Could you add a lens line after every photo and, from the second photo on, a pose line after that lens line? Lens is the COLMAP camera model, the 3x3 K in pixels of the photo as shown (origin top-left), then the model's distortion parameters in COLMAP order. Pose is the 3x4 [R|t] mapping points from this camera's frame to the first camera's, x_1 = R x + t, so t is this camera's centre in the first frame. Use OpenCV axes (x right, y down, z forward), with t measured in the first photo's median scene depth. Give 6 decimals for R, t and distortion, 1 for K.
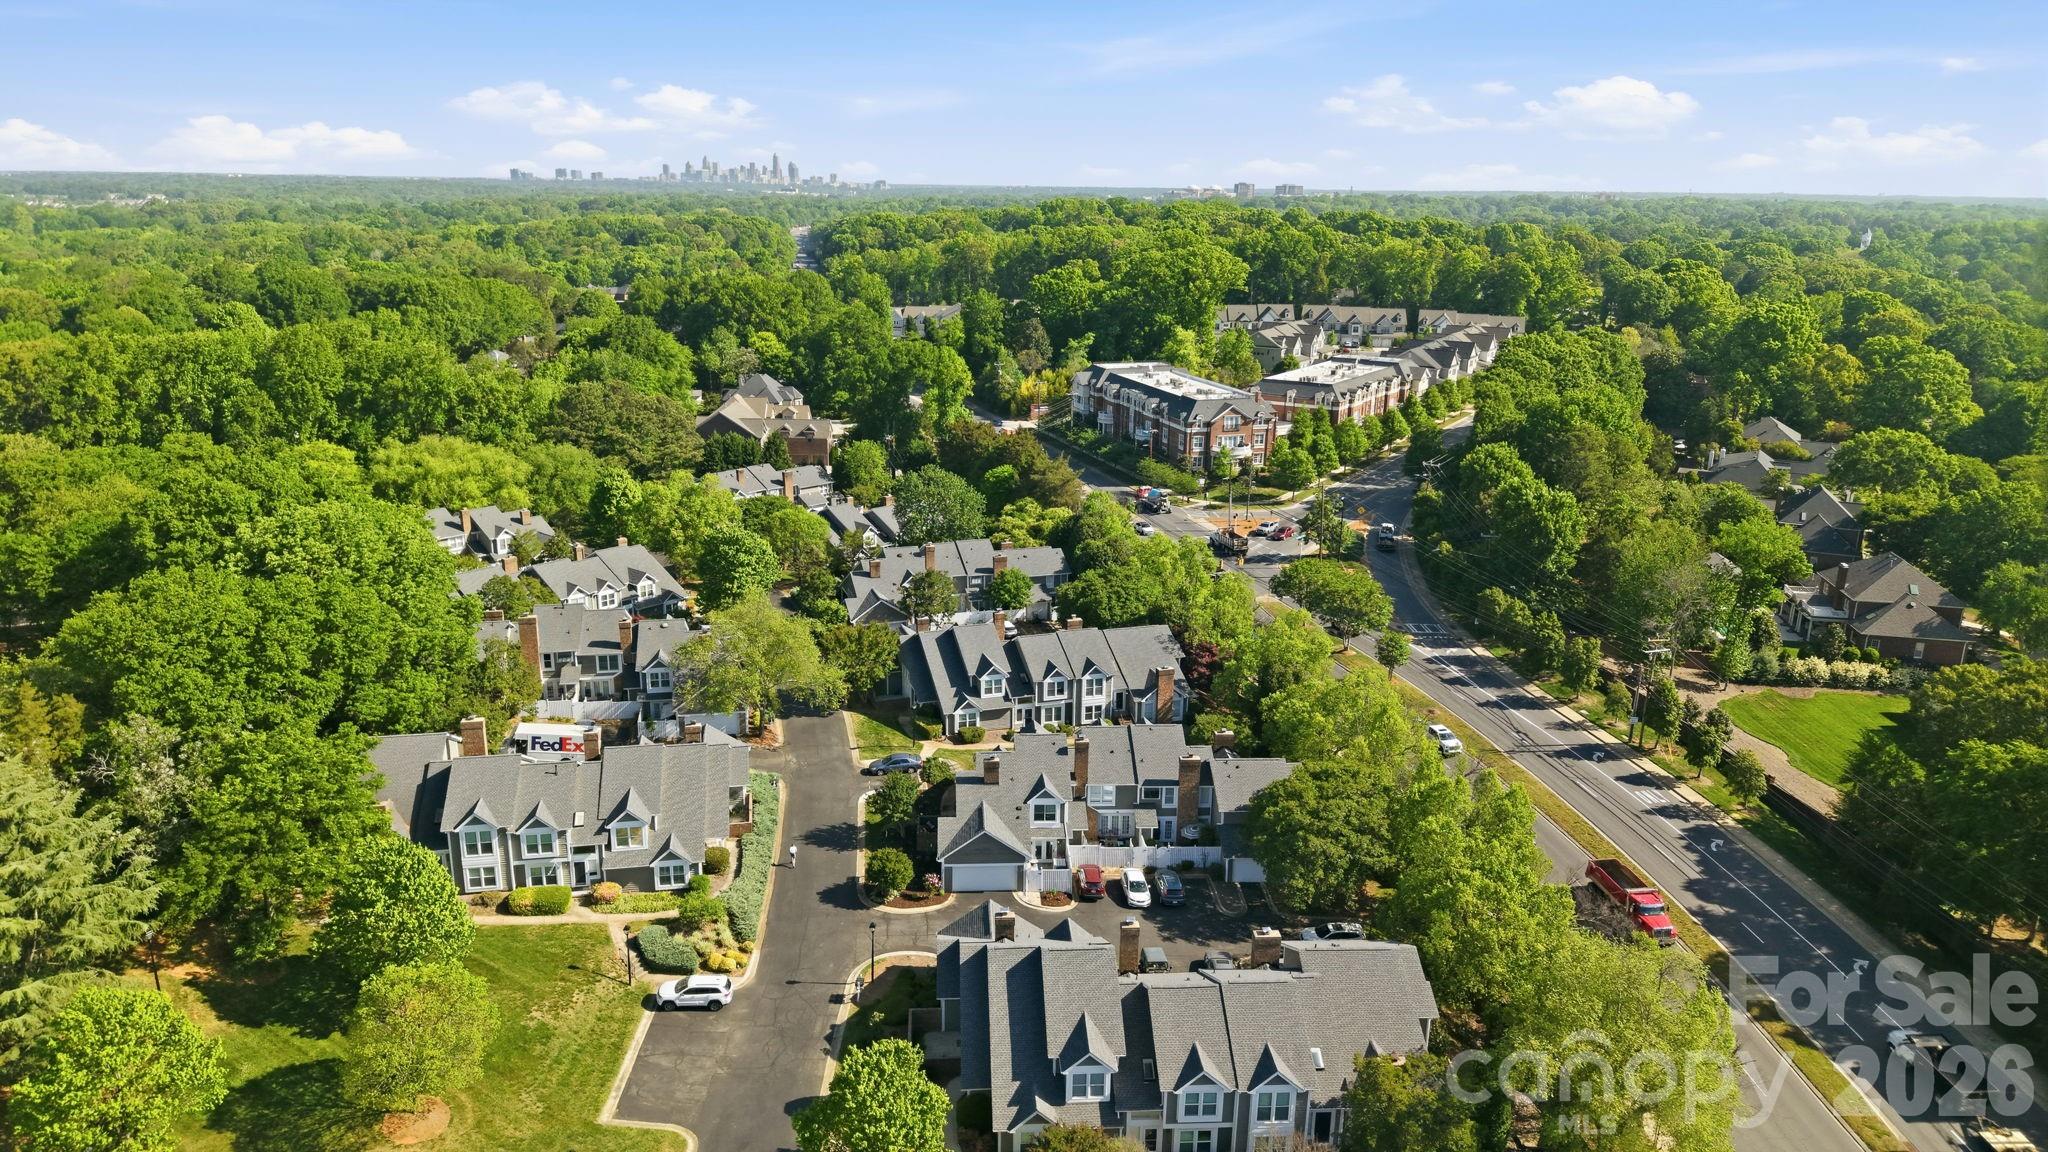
lens RADIAL K [[1360.2, 0, 1024.0], [0, 1360.2, 576.0], [0, 0, 1]] dist [0.050494, -0.048053]
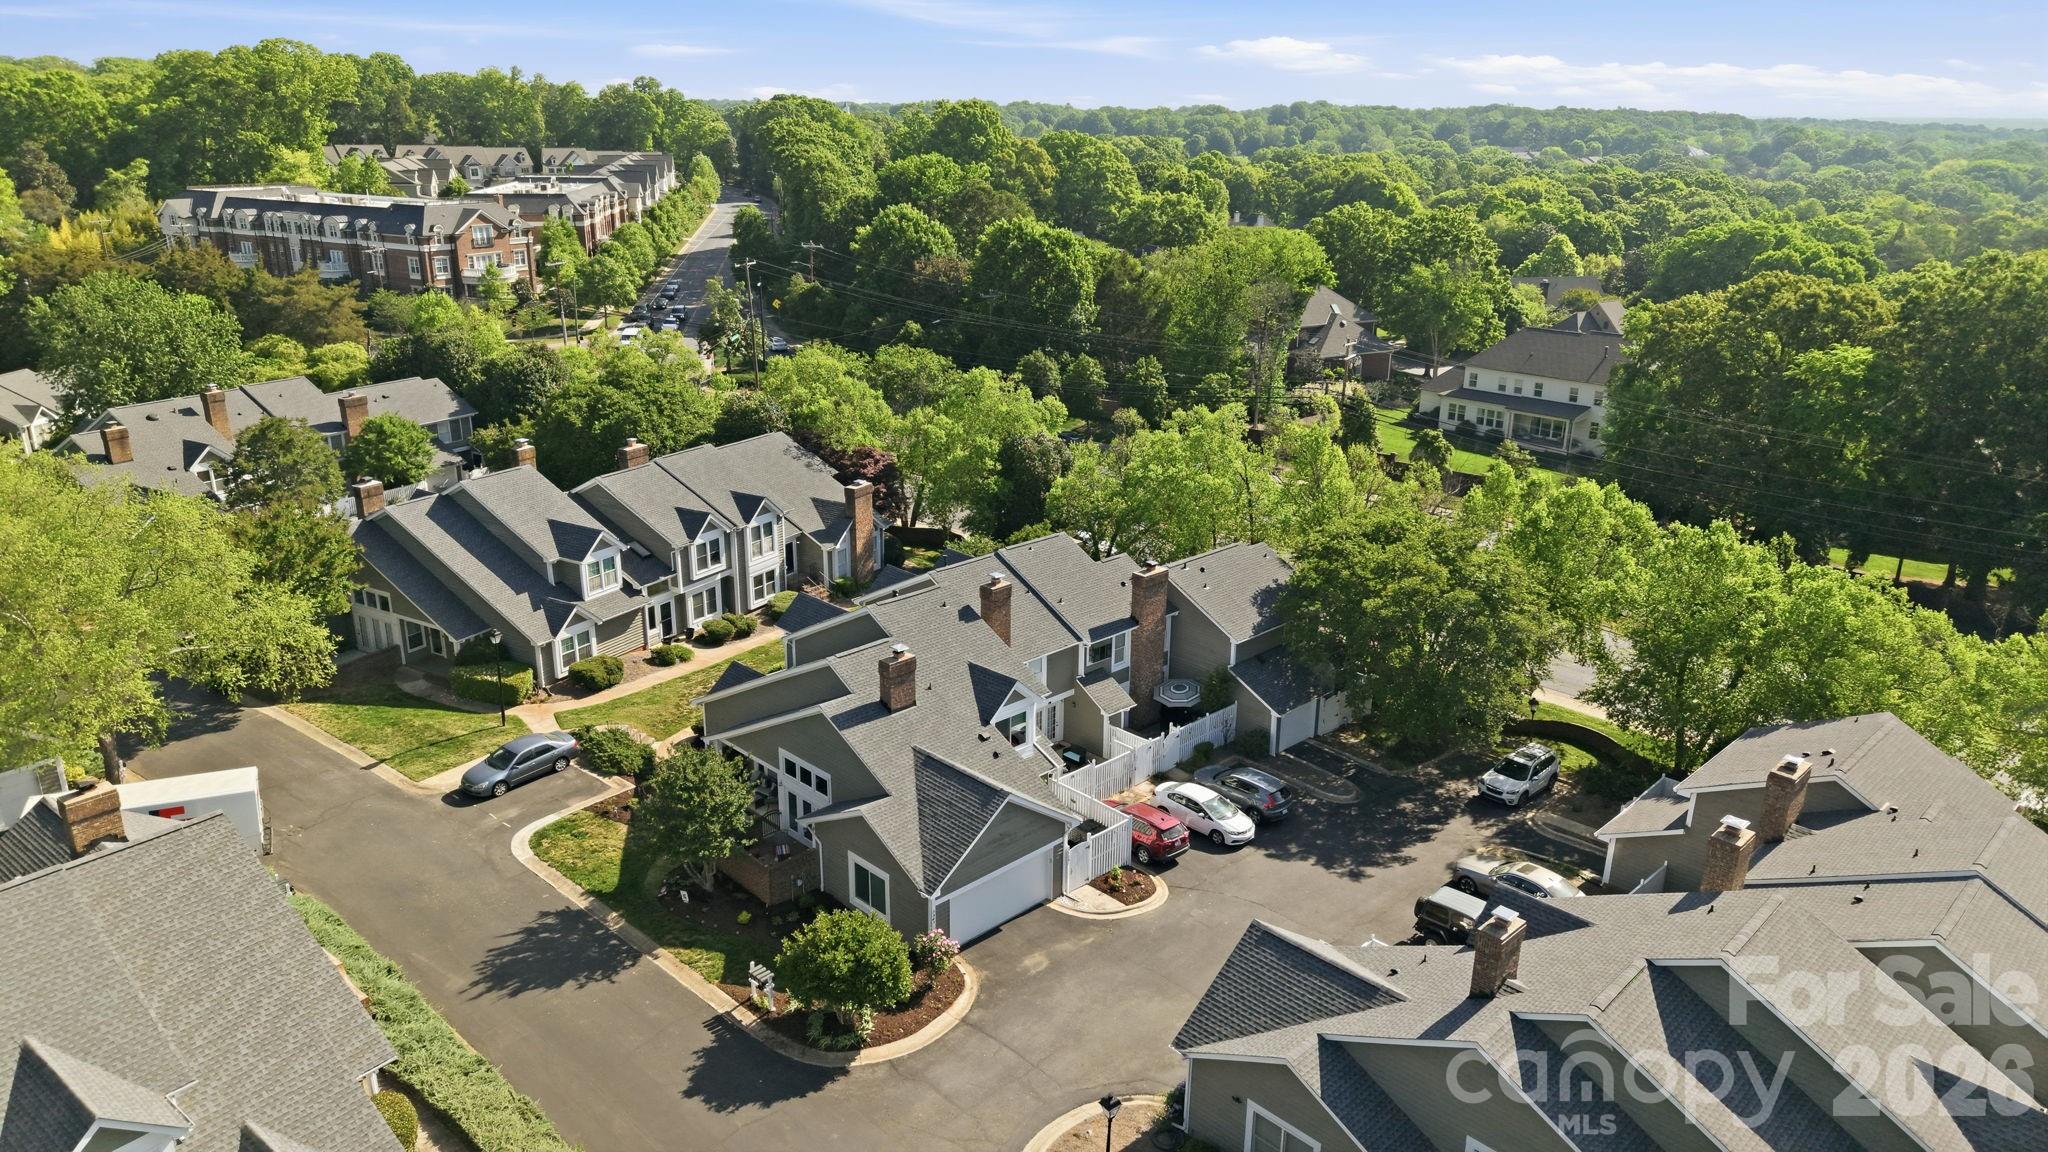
lens RADIAL K [[1365.1, 0, 1020.4], [0, 1365.1, 570.5], [0, 0, 1]] dist [0.081865, -0.104111]
pose [[0.754926, -0.214809, 0.619632, -0.223718], [0.182723, 0.976316, 0.115842, 0.048739], [-0.629840, 0.025769, 0.776297, 0.497550]]
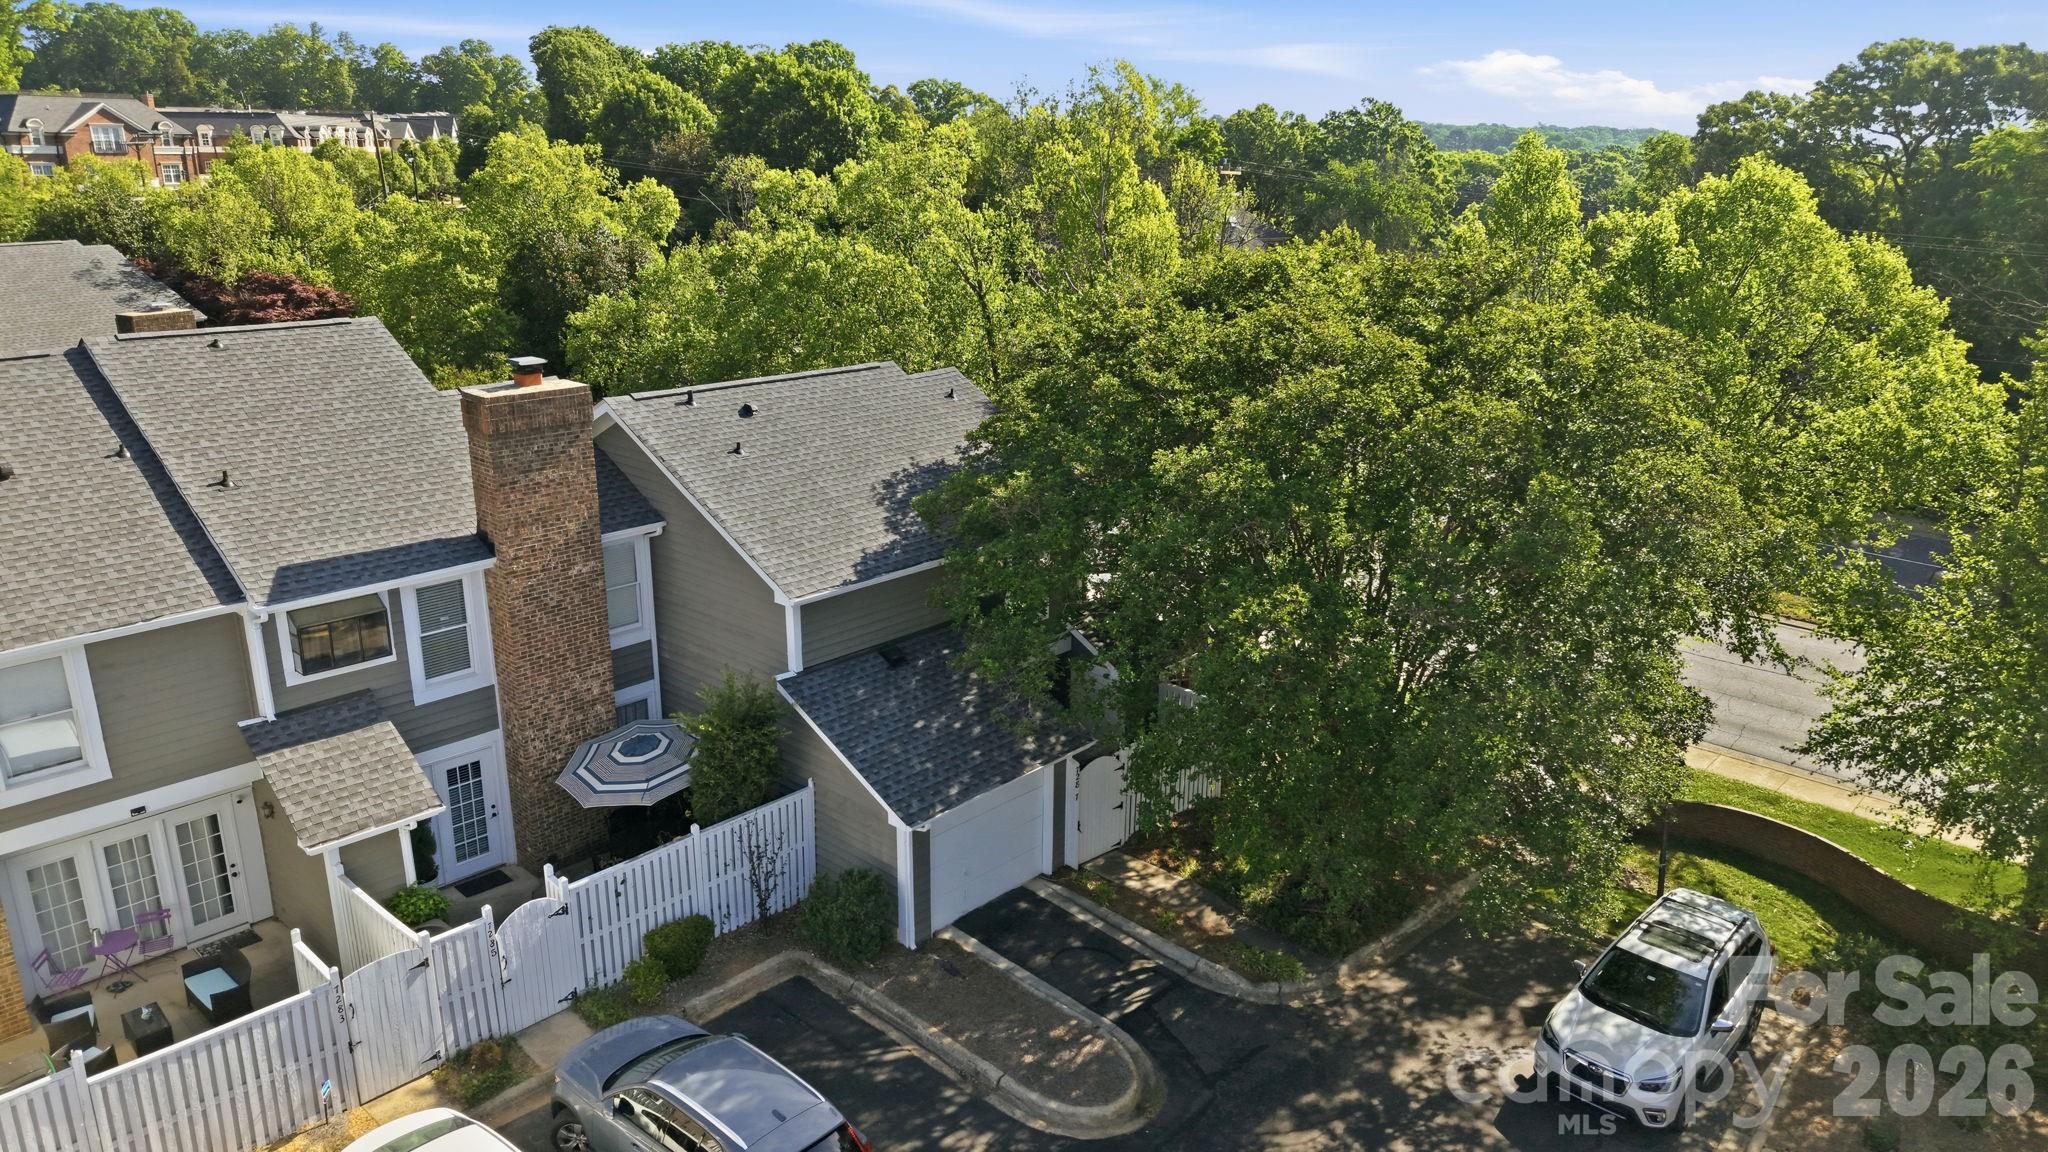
lens RADIAL K [[1370.0, 0, 1024.0], [0, 1370.0, 576.0], [0, 0, 1]] dist [0.002315, 0.001572]
pose [[0.720632, -0.215682, 0.658916, 0.036331], [0.194394, 0.975116, 0.106582, 0.126479], [-0.665507, 0.051283, 0.744628, 0.683927]]
